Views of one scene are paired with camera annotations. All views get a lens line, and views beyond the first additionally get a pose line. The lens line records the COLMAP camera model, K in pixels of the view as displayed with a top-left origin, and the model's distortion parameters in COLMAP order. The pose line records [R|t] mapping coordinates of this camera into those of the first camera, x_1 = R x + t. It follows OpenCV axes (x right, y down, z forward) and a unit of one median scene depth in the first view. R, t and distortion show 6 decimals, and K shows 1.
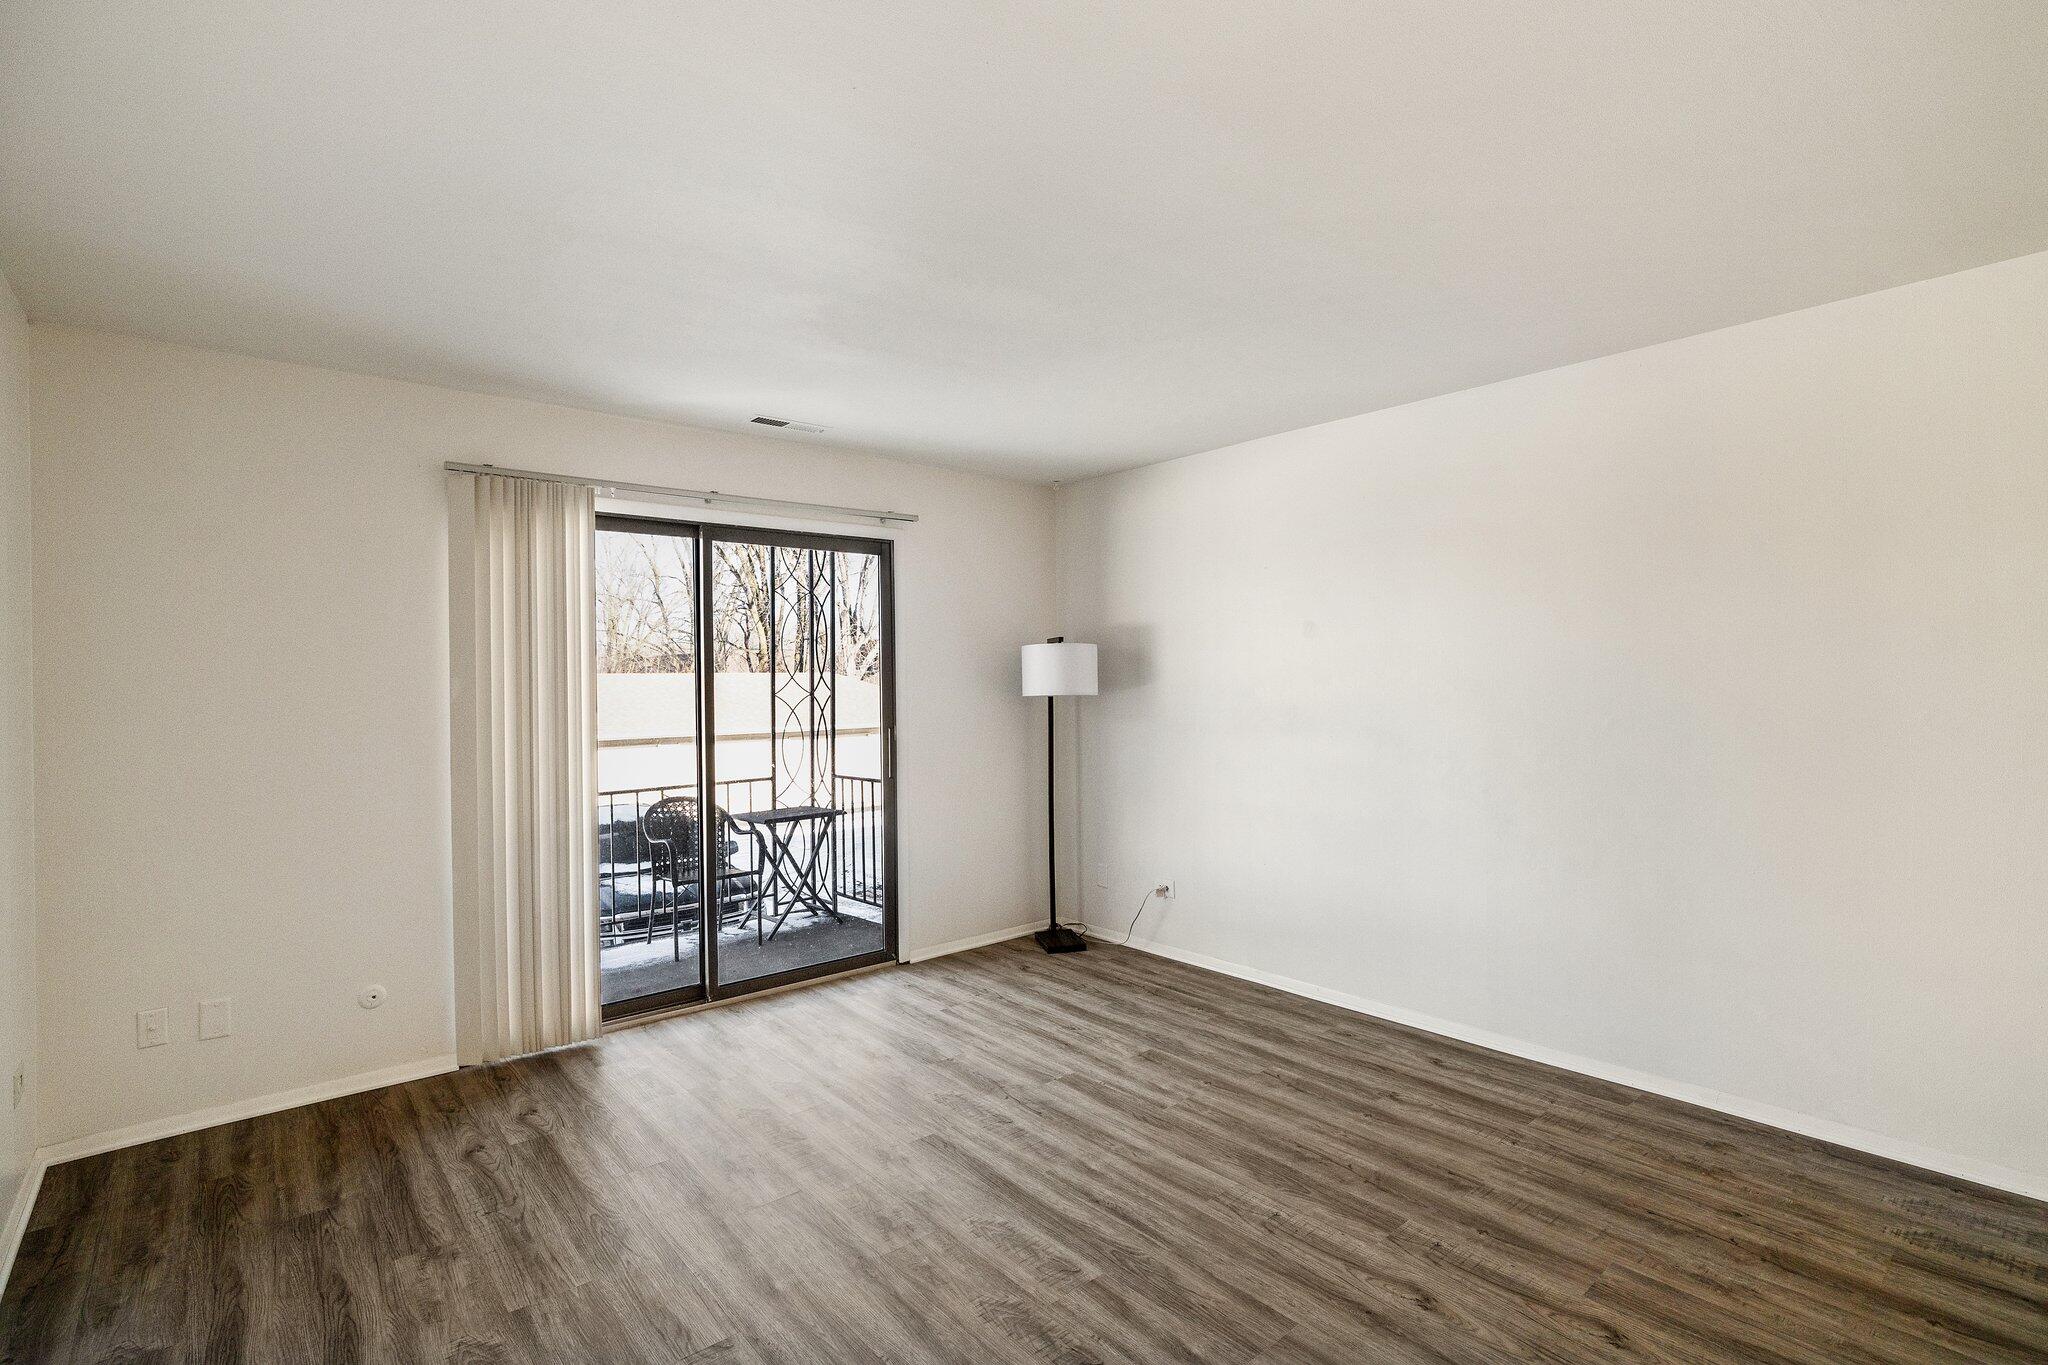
lens RADIAL K [[958.7, 0, 1010.3], [0, 958.7, 683.2], [0, 0, 1]] dist [-0.003600, -0.000309]
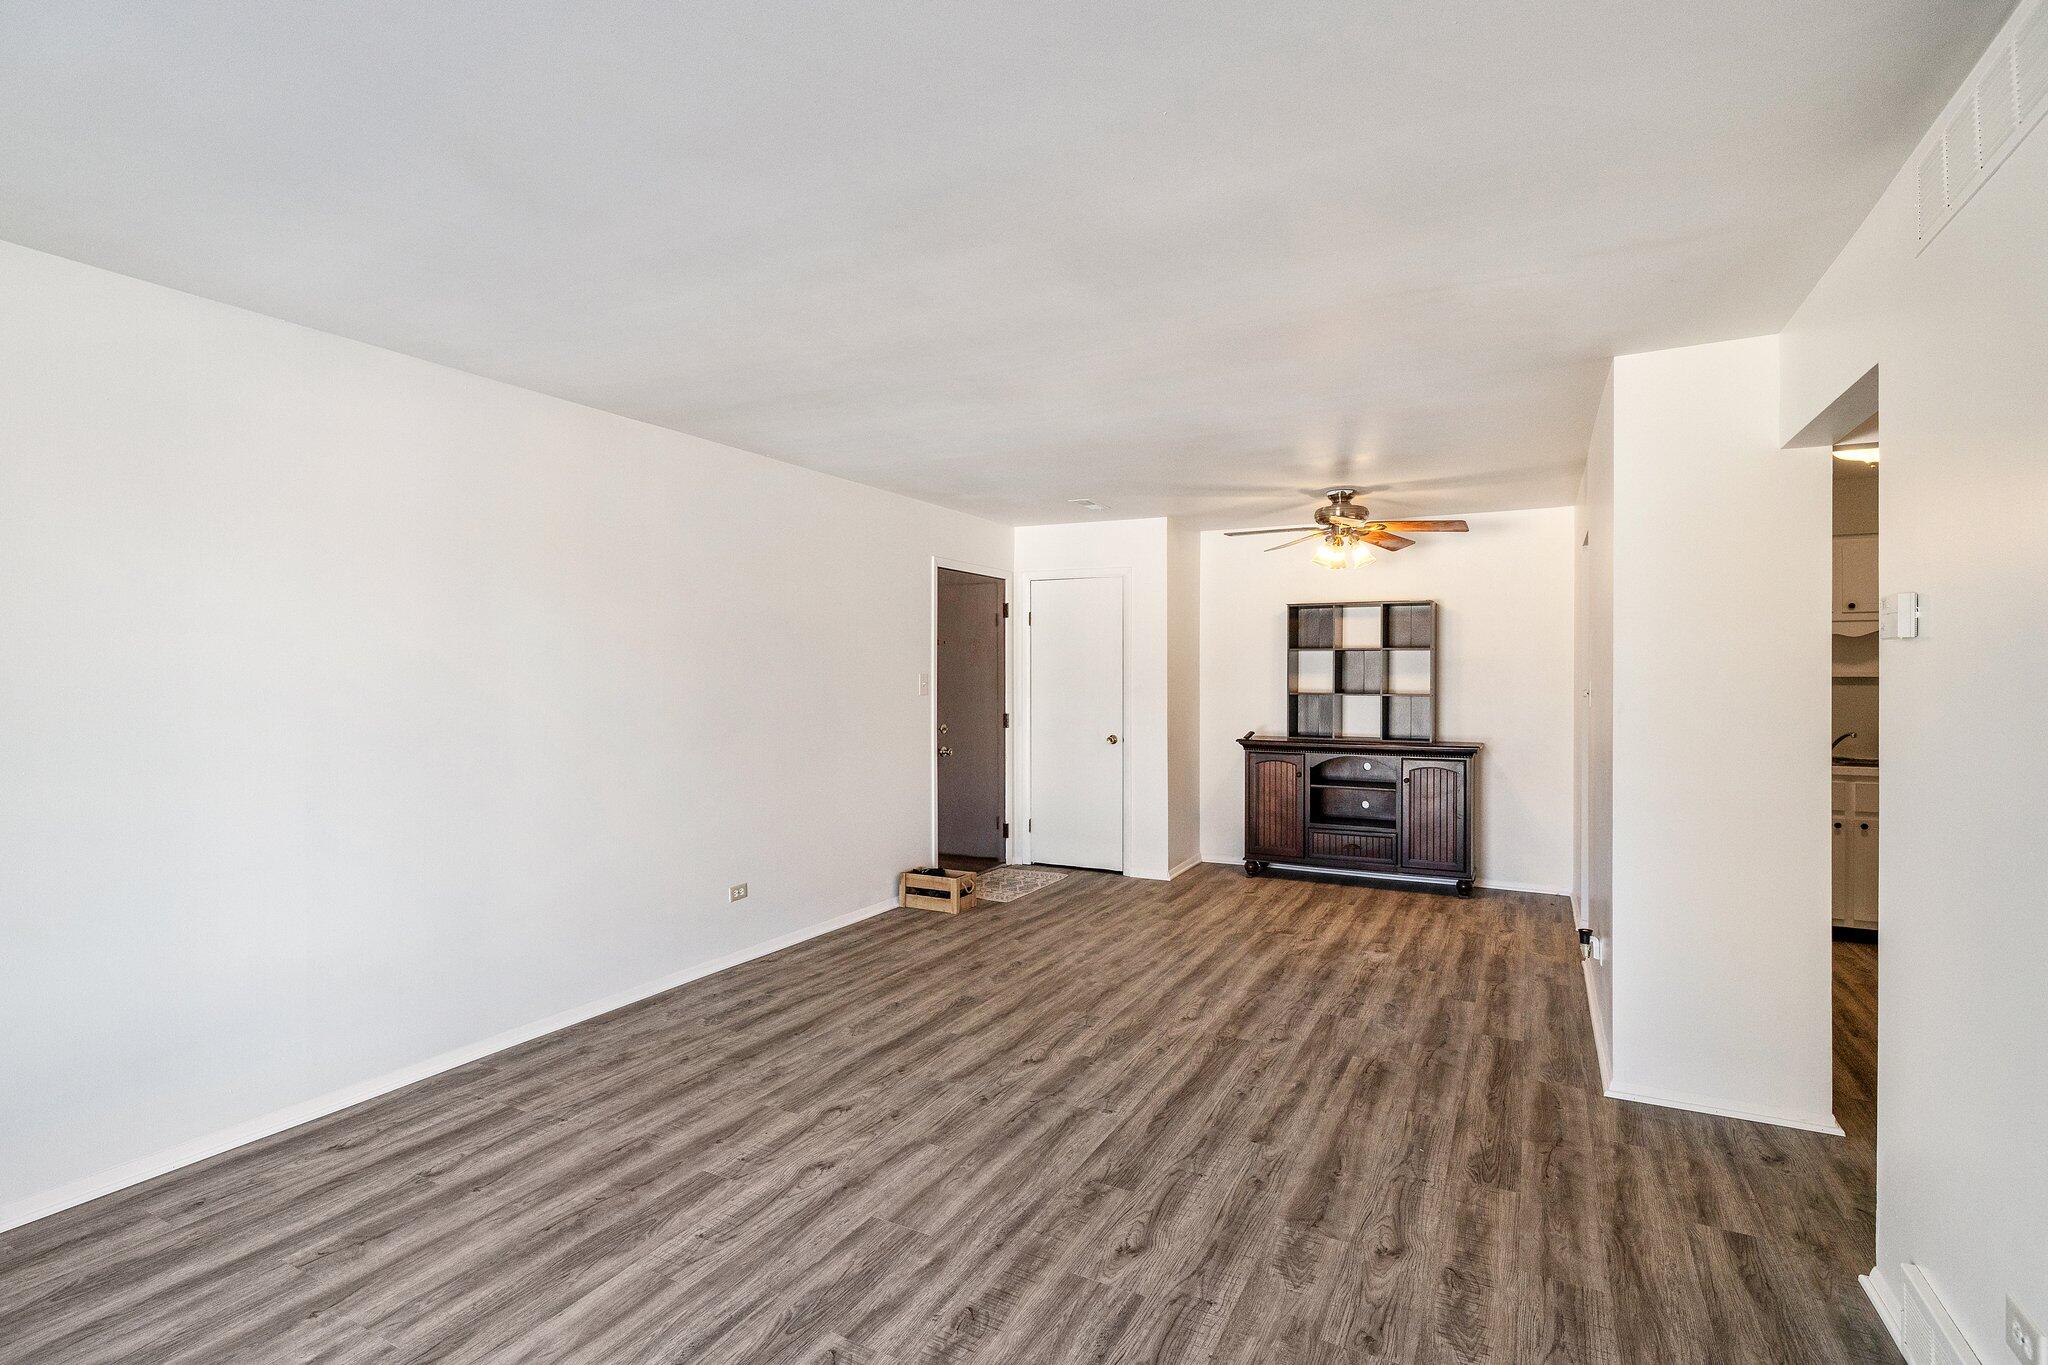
lens RADIAL K [[977.0, 0, 1016.5], [0, 977.0, 672.6], [0, 0, 1]] dist [-0.001759, -0.000530]
pose [[-0.377114, 0.012201, 0.926087, -0.605855], [0.004559, 0.999926, -0.011317, 0.002992], [-0.926156, -0.000046, -0.377141, 0.864893]]
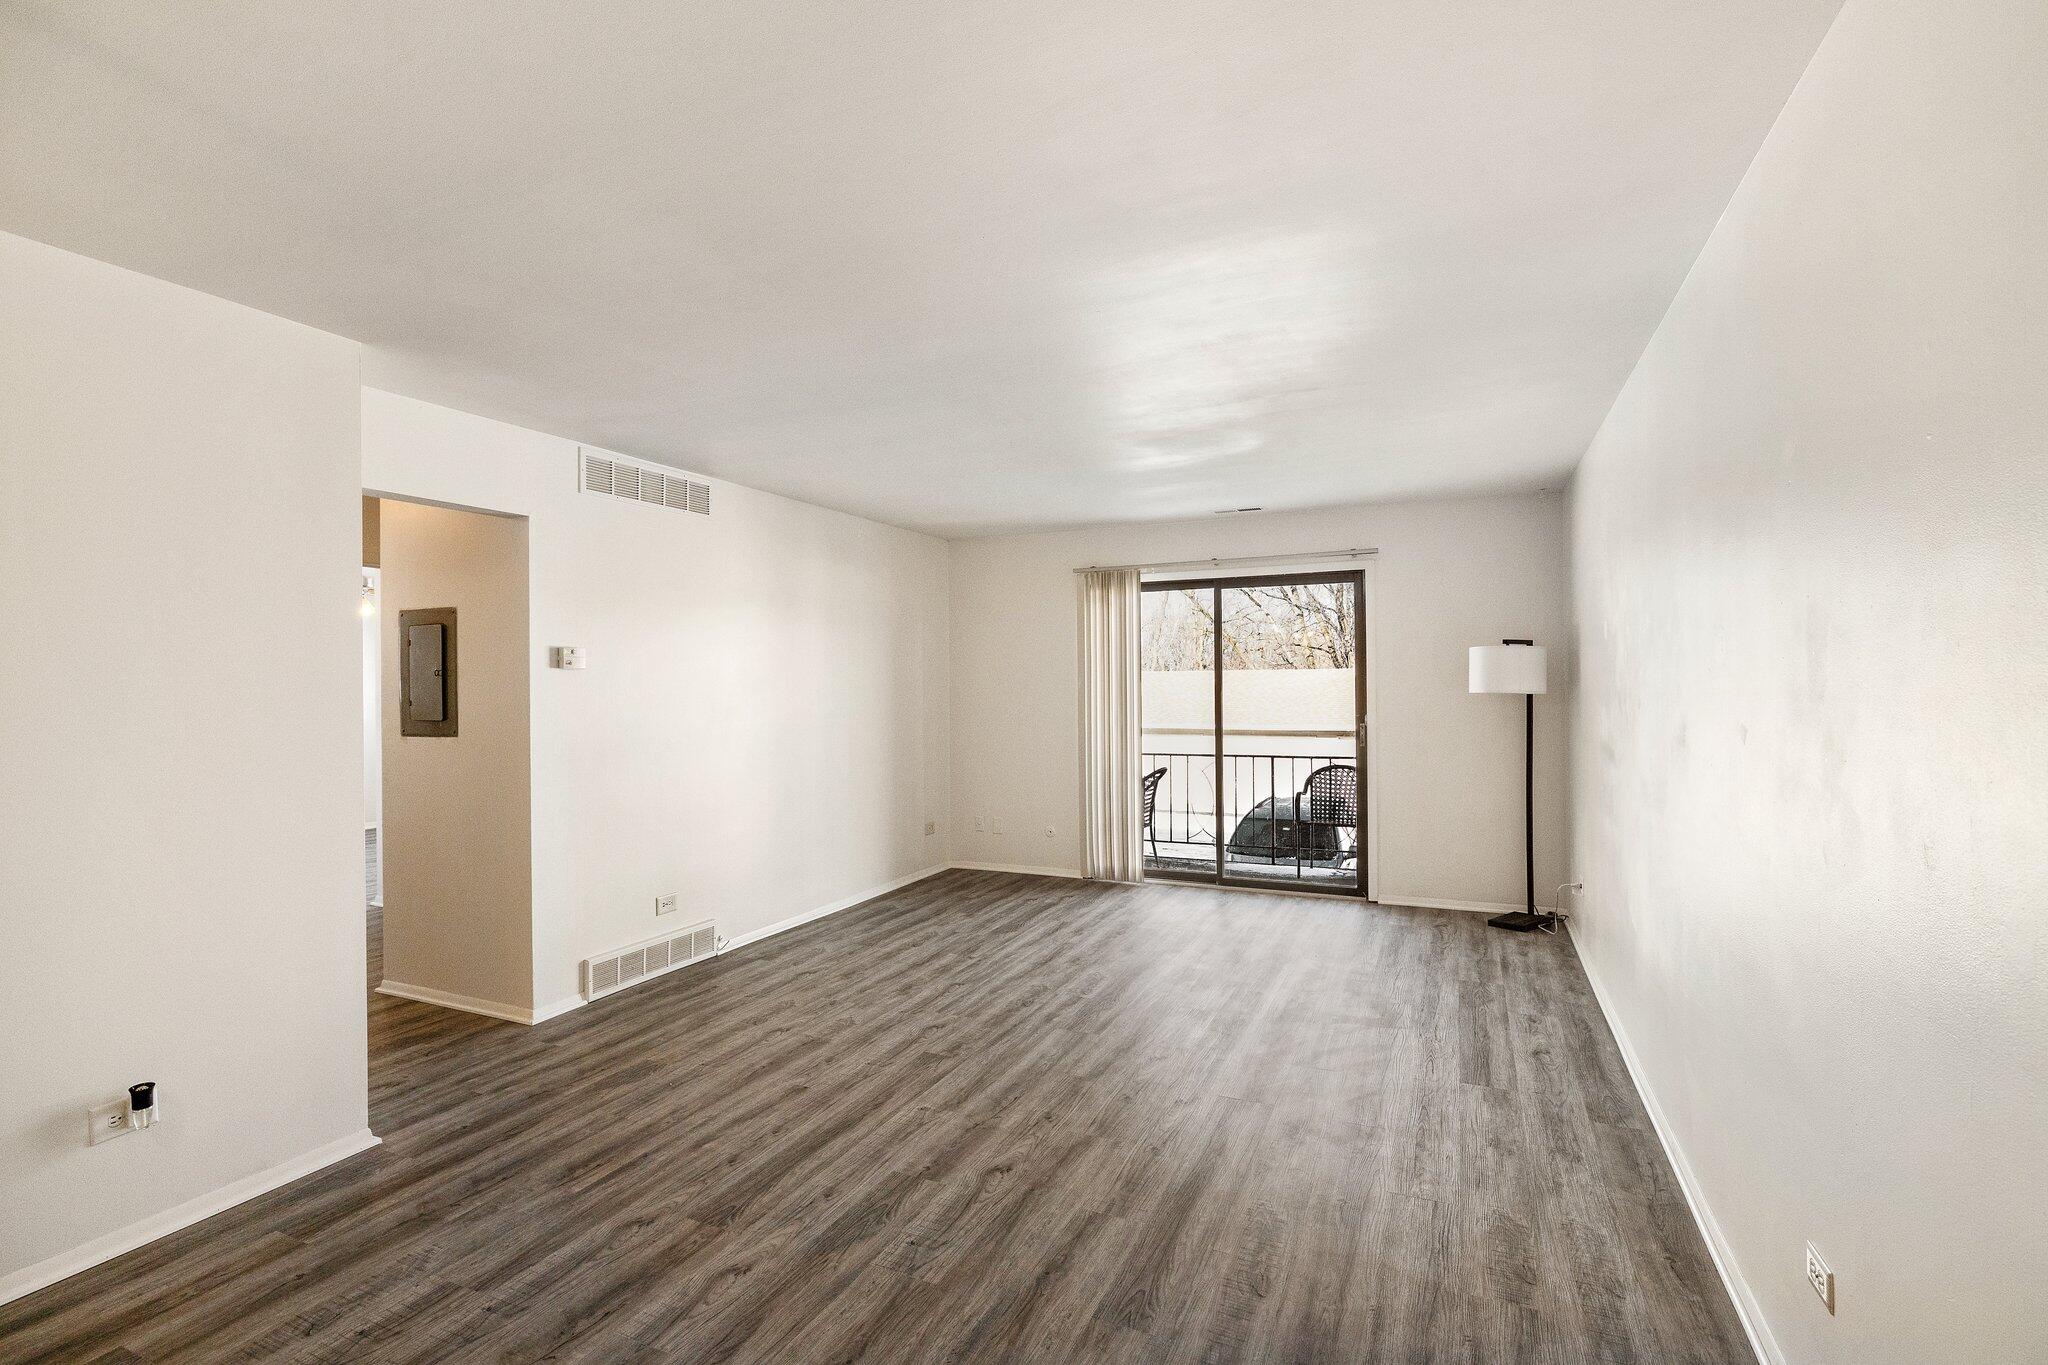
lens RADIAL K [[958.7, 0, 1010.3], [0, 958.7, 683.2], [0, 0, 1]] dist [-0.003600, -0.000309]
pose [[0.419556, 0.008231, -0.907692, 1.263954], [0.001887, 0.999949, 0.009940, -0.016256], [0.907727, -0.005883, 0.419519, 0.051755]]
